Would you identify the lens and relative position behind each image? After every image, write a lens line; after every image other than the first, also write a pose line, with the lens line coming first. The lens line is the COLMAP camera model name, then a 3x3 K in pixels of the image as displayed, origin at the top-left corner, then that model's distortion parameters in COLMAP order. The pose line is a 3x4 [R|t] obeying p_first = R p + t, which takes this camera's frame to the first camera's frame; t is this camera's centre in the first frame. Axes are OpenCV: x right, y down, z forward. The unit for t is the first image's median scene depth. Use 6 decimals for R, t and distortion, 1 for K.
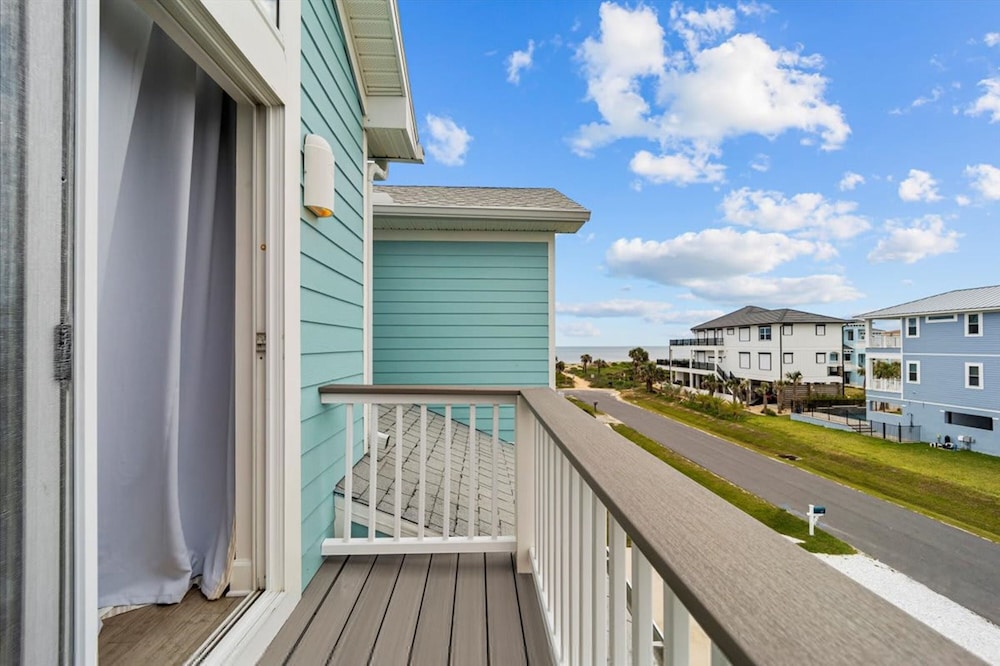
lens RADIAL K [[411.3, 0, 499.4], [0, 411.3, 344.0], [0, 0, 1]] dist [0.000400, 0.000118]
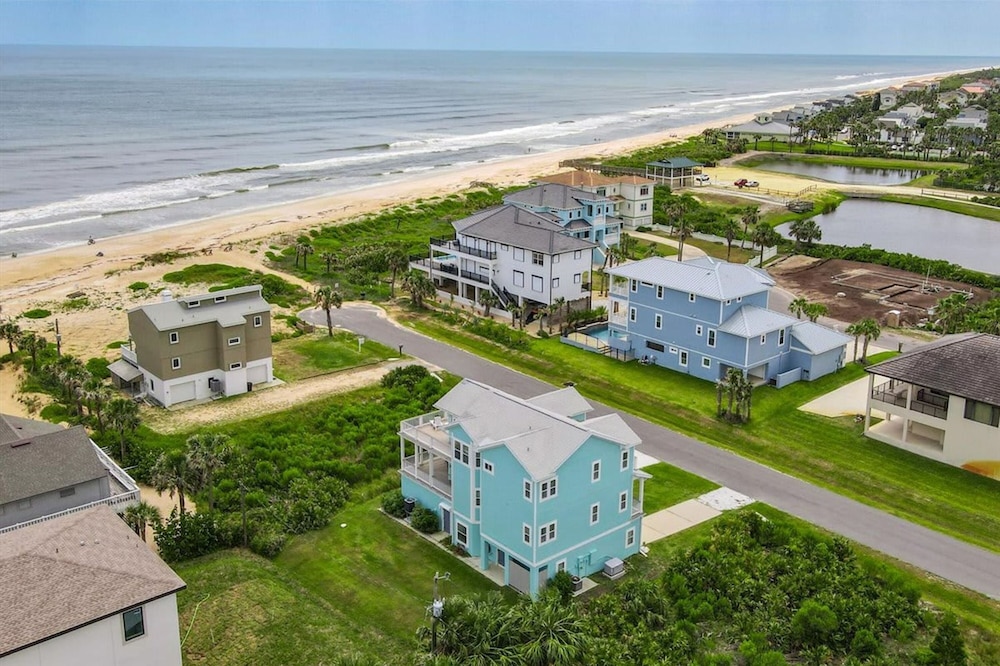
lens RADIAL K [[970.3, 0, 500.0], [0, 970.3, 333.0], [0, 0, 1]] dist [-0.002136, 0.001541]
pose [[0.796985, -0.173865, 0.578434, -0.835204], [-0.005378, 0.955593, 0.294641, -0.523322], [-0.603975, -0.237936, 0.760658, -0.820345]]
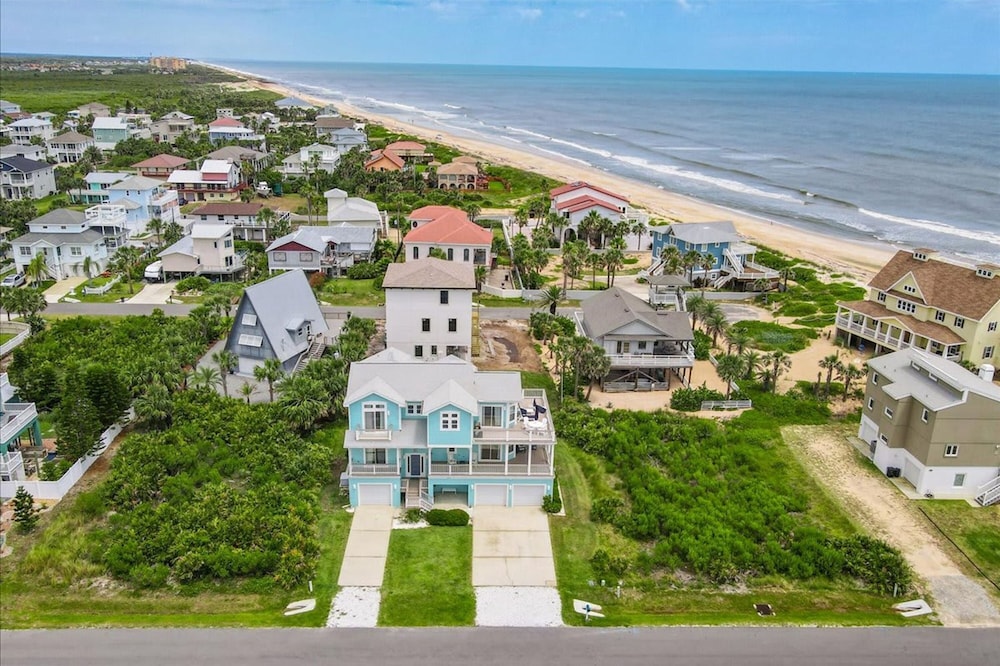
lens RADIAL K [[818.0, 0, 499.5], [0, 818.0, 357.1], [0, 0, 1]] dist [0.005586, 0.013115]
pose [[-0.012180, 0.338899, -0.940744, 1.131720], [-0.017664, 0.940594, 0.339074, -0.522579], [0.999770, 0.020747, -0.005471, 0.216256]]
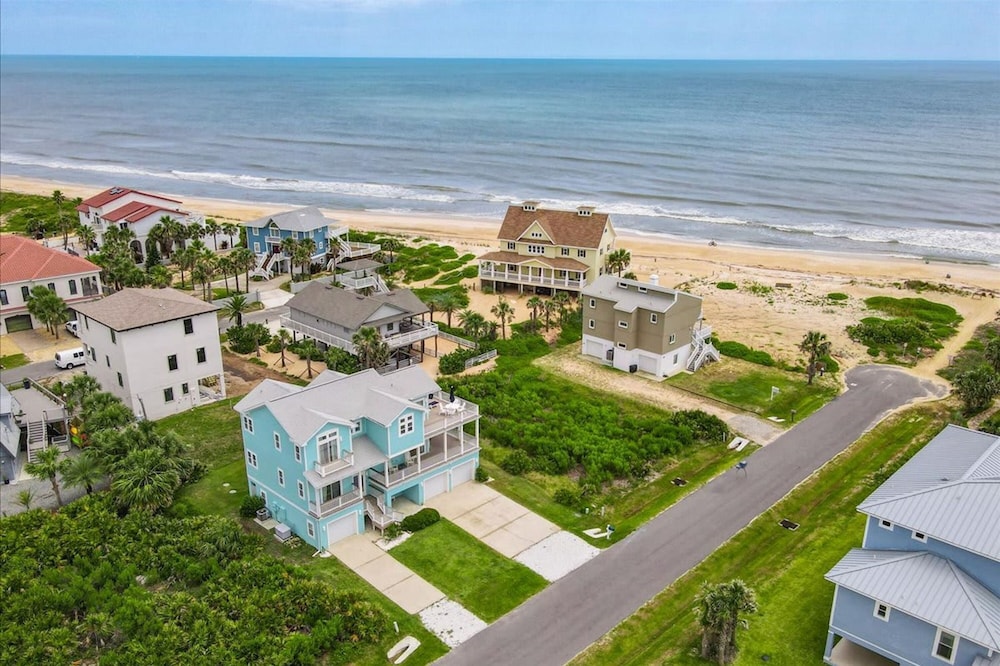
lens RADIAL K [[821.5, 0, 502.6], [0, 821.5, 375.0], [0, 0, 1]] dist [-0.015853, 0.056139]
pose [[0.682641, 0.267201, -0.680150, 0.913909], [-0.001126, 0.931135, 0.364673, -0.525756], [0.730753, -0.248175, 0.635932, -0.508134]]
